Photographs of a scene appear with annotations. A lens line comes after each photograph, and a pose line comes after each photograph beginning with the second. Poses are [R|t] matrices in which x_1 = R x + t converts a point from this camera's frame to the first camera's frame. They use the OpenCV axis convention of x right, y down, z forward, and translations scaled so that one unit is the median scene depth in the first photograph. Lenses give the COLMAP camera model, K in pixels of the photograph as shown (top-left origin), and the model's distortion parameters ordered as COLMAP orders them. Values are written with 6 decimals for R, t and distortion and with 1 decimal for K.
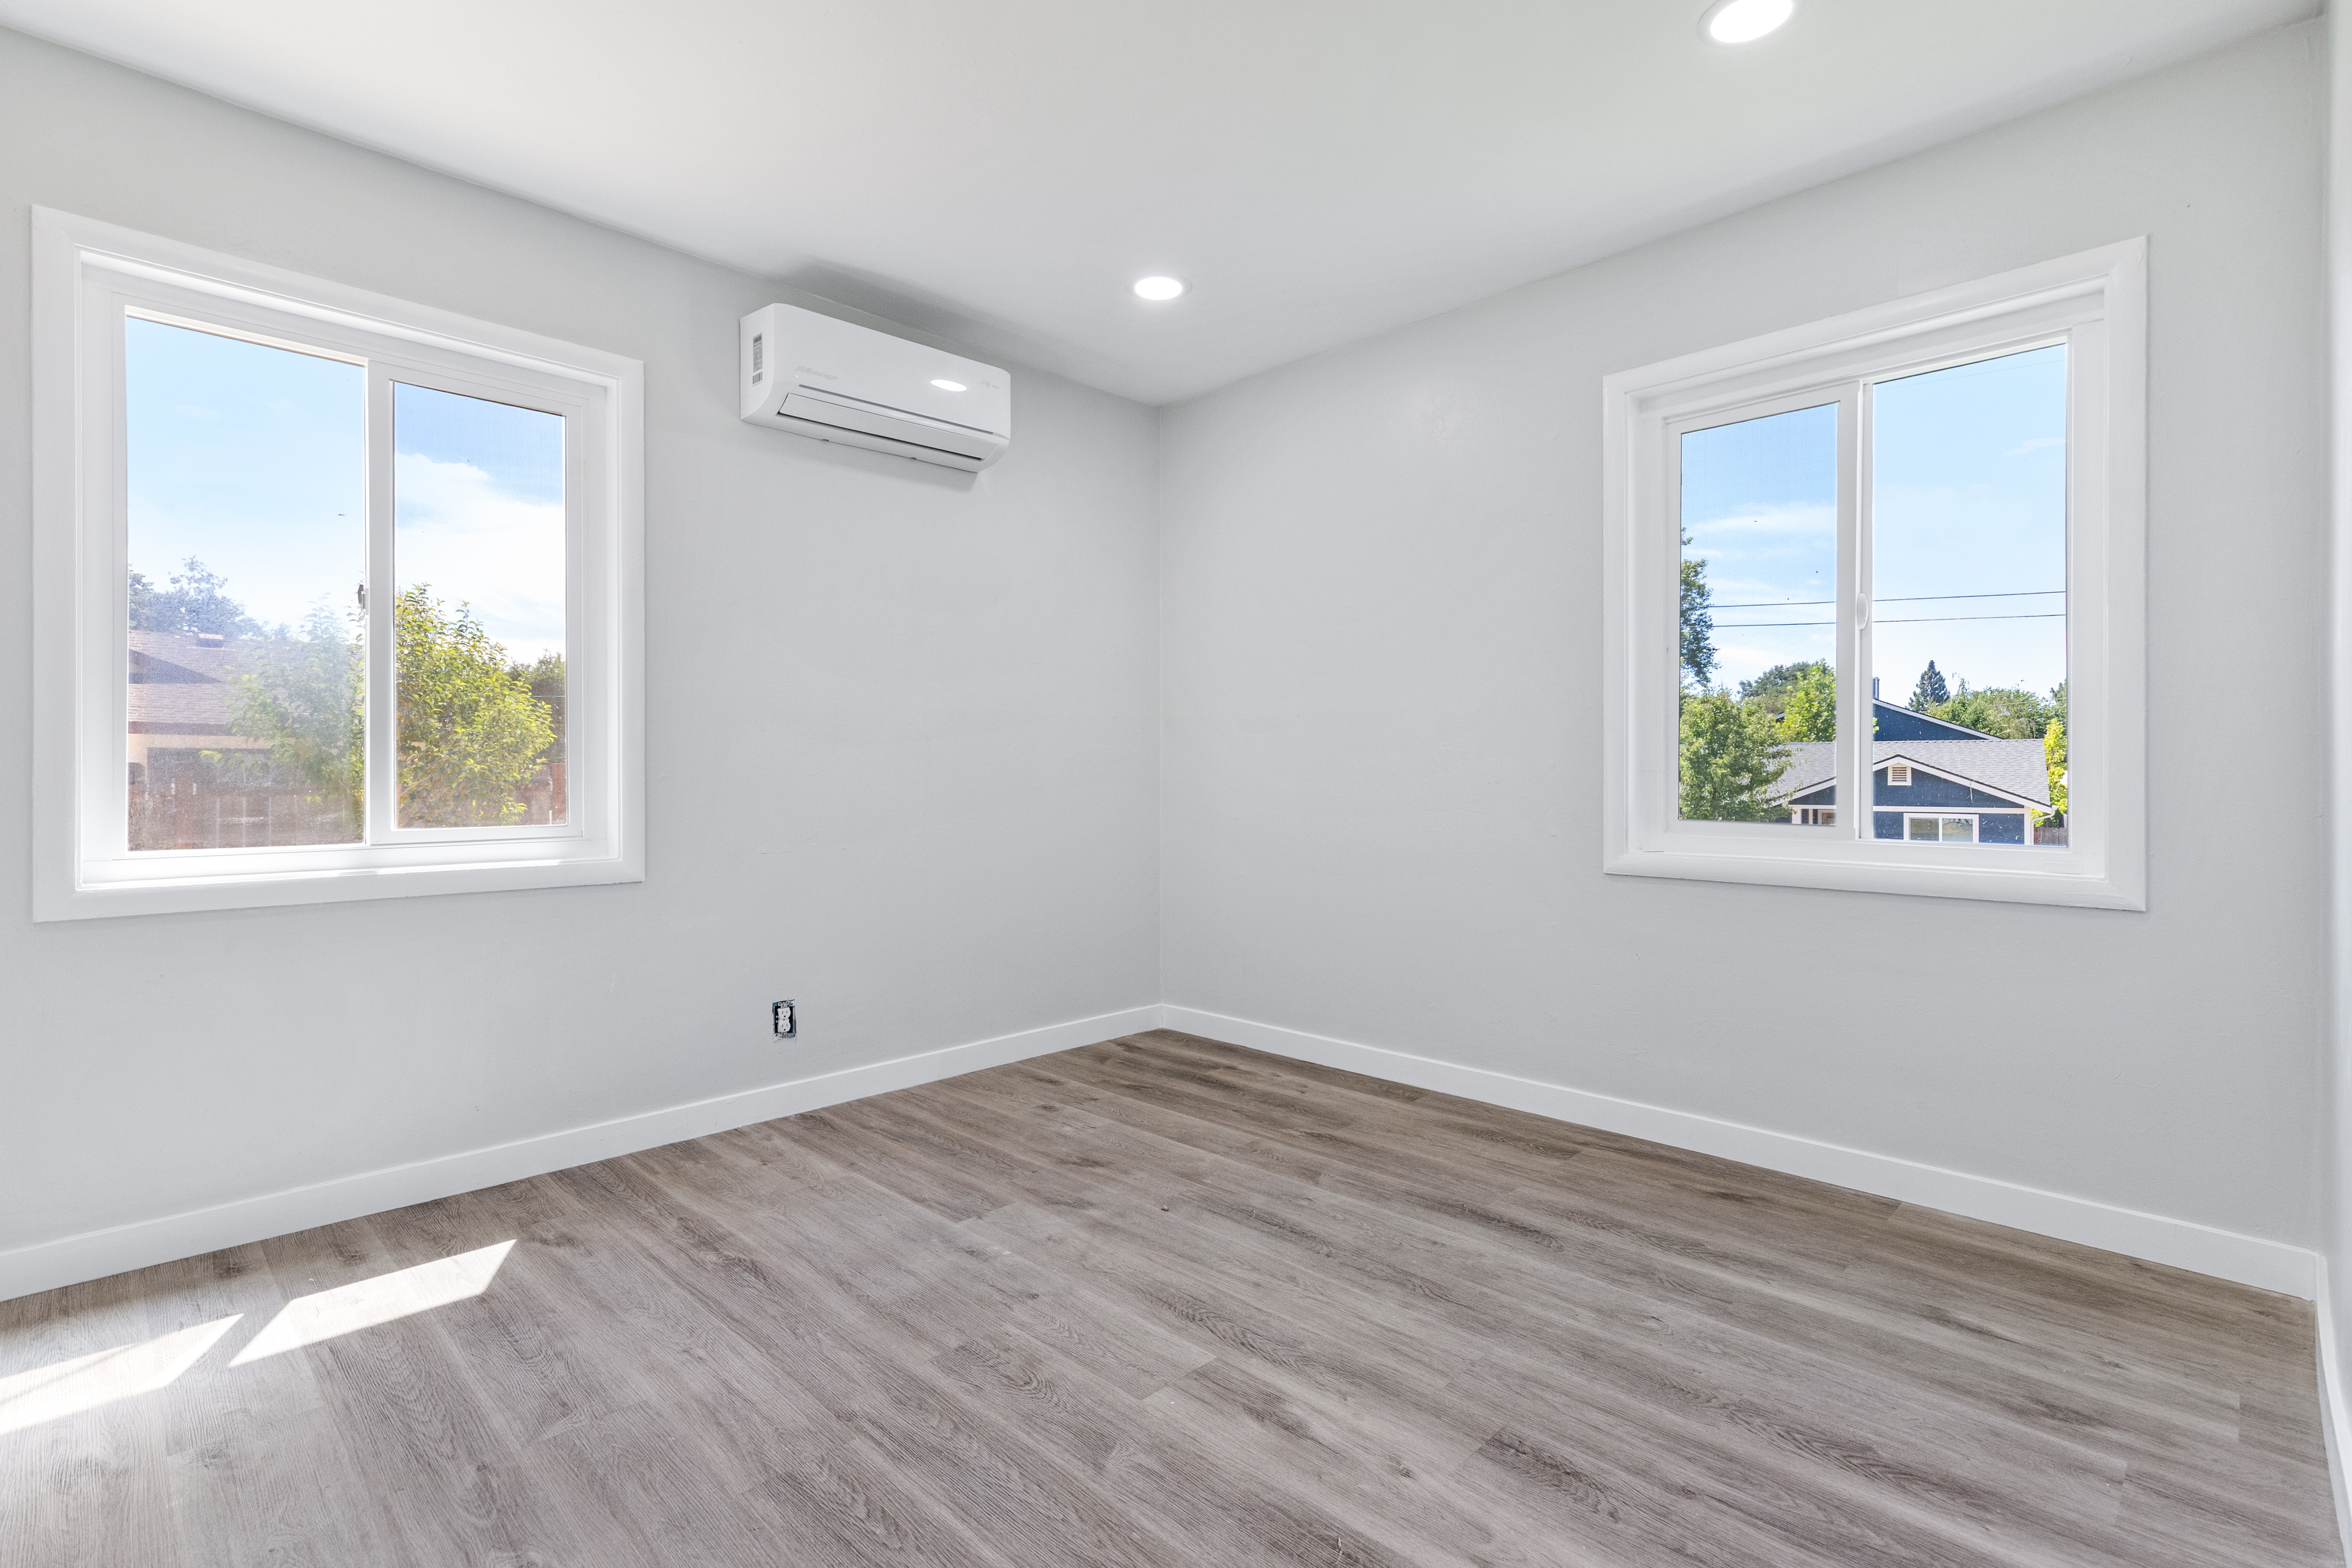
lens RADIAL K [[1082.6, 0, 1154.0], [0, 1082.6, 781.5], [0, 0, 1]] dist [0.015608, -0.003928]
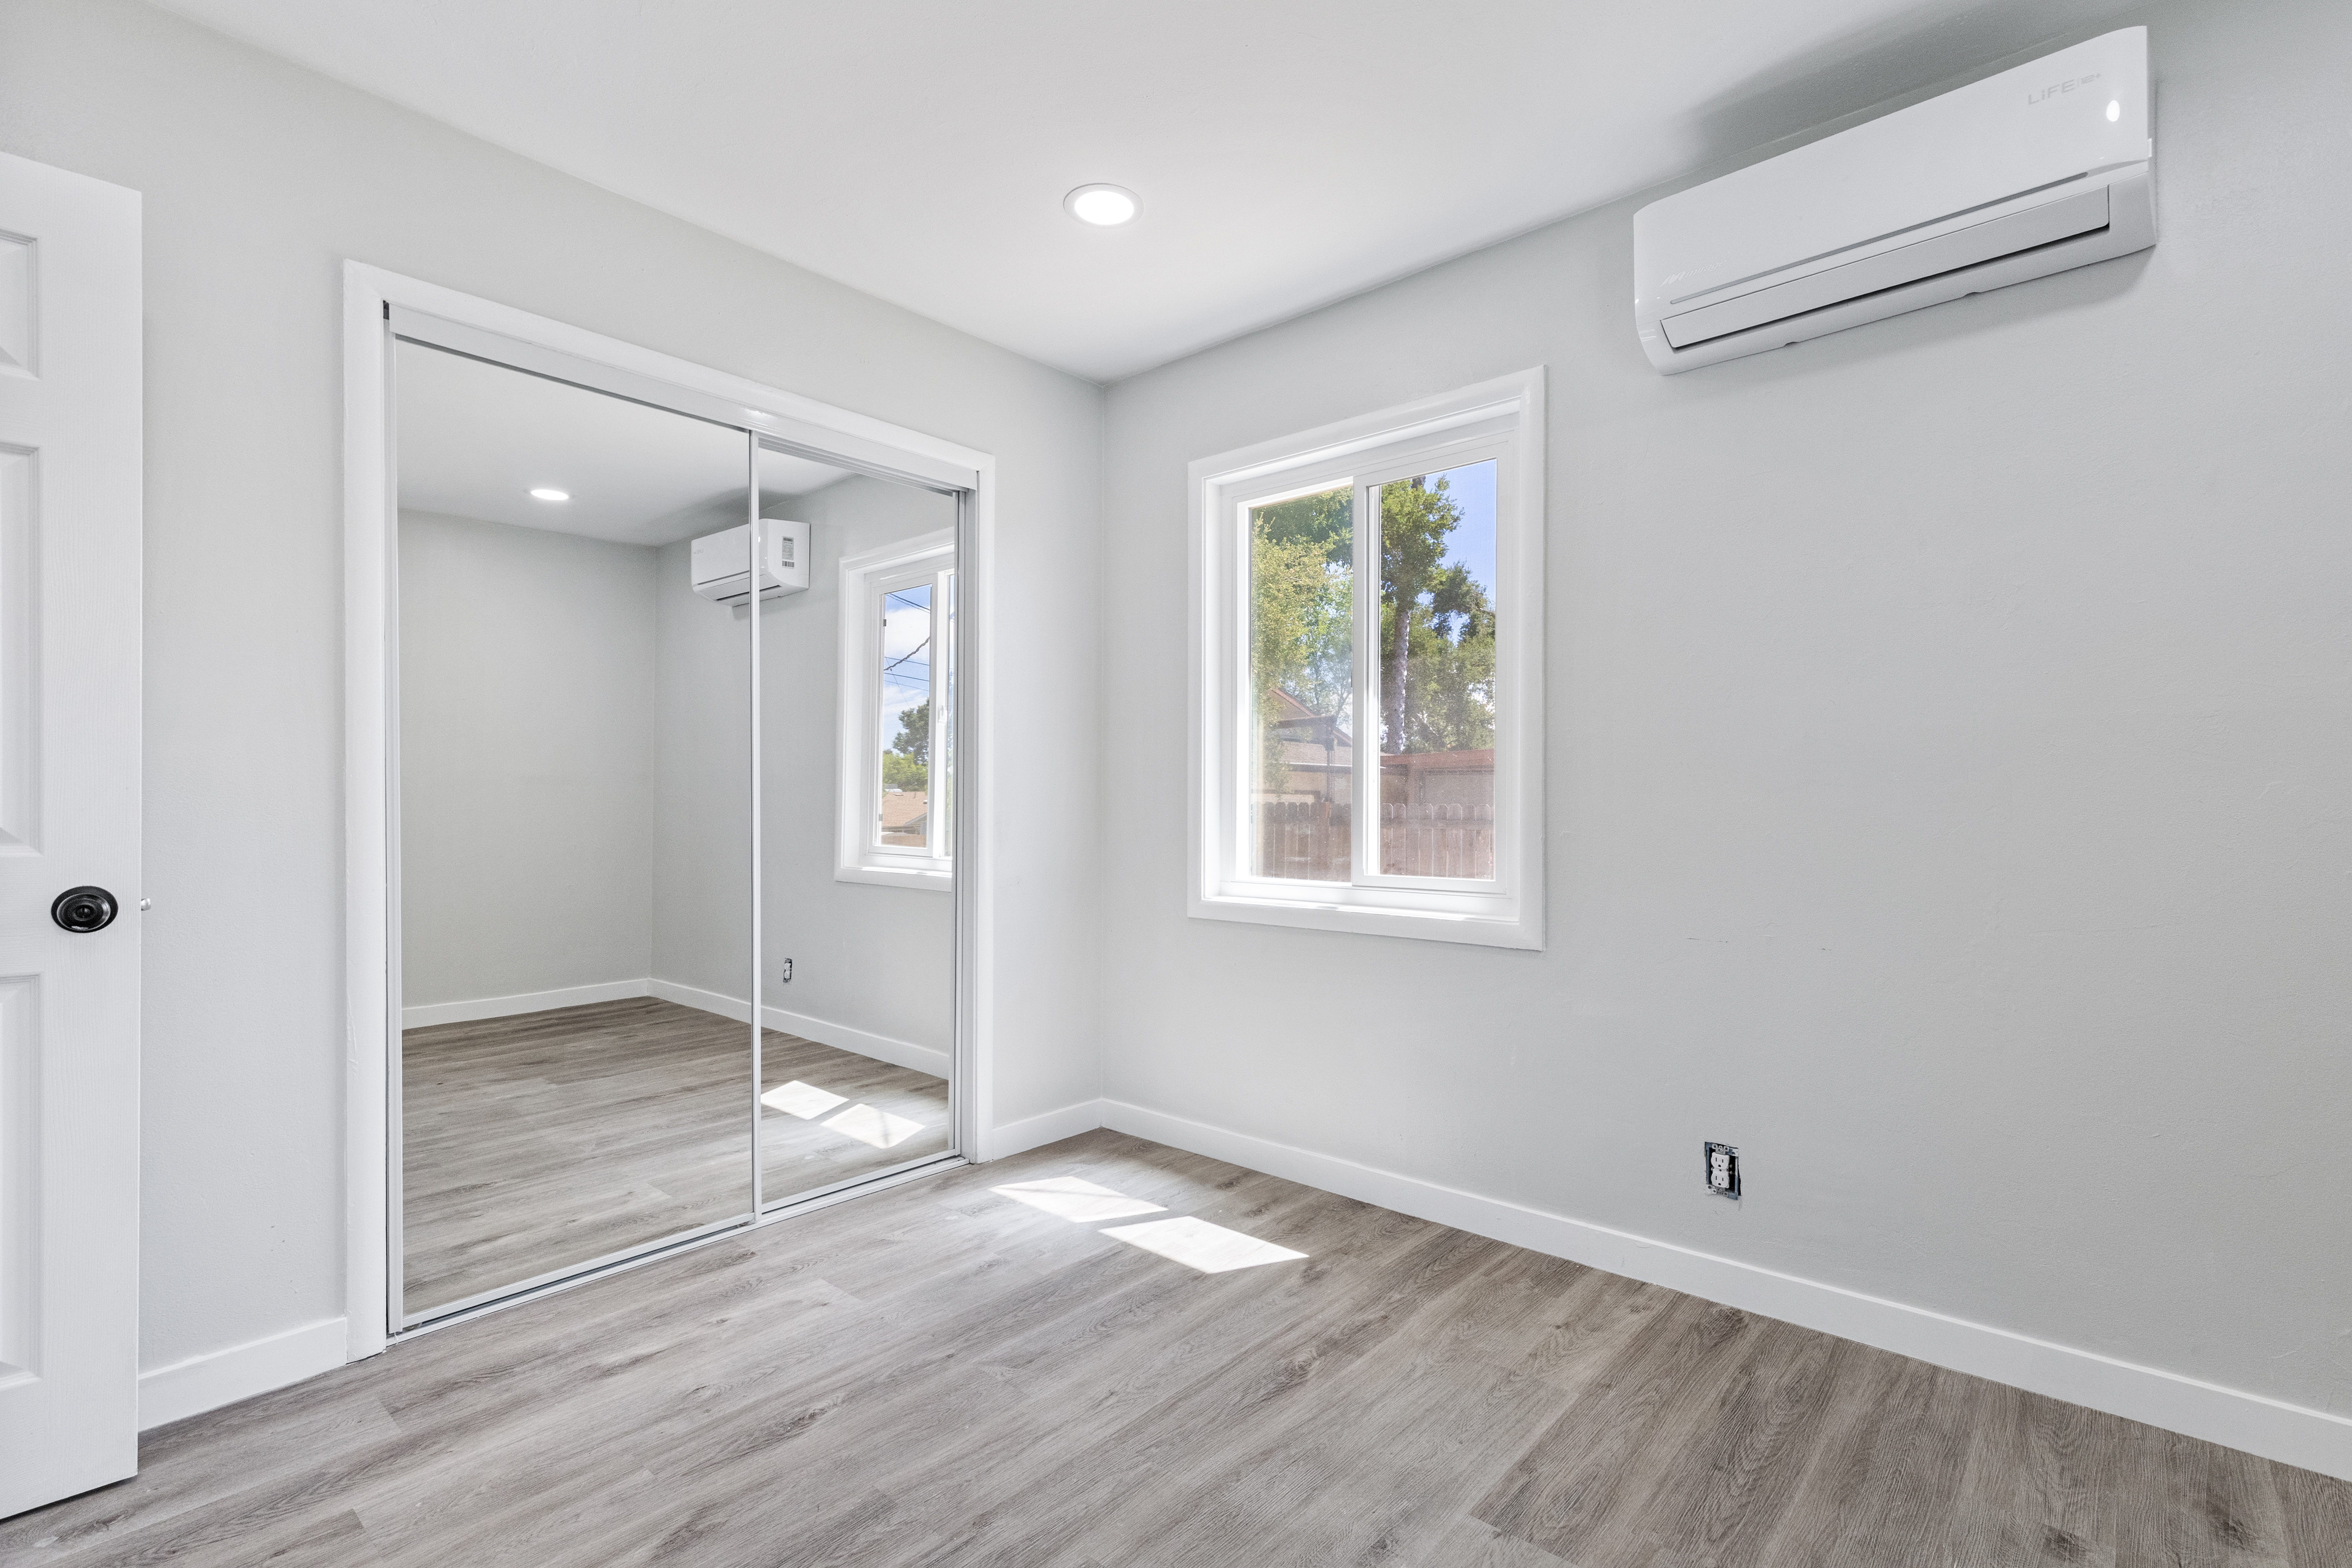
lens RADIAL K [[1082.6, 0, 1167.9], [0, 1082.6, 814.0], [0, 0, 1]] dist [0.015608, -0.003928]
pose [[0.073426, 0.017168, -0.997153, 0.451364], [-0.003202, 0.999851, 0.016979, -0.039965], [0.997296, 0.001946, 0.073470, 0.722293]]
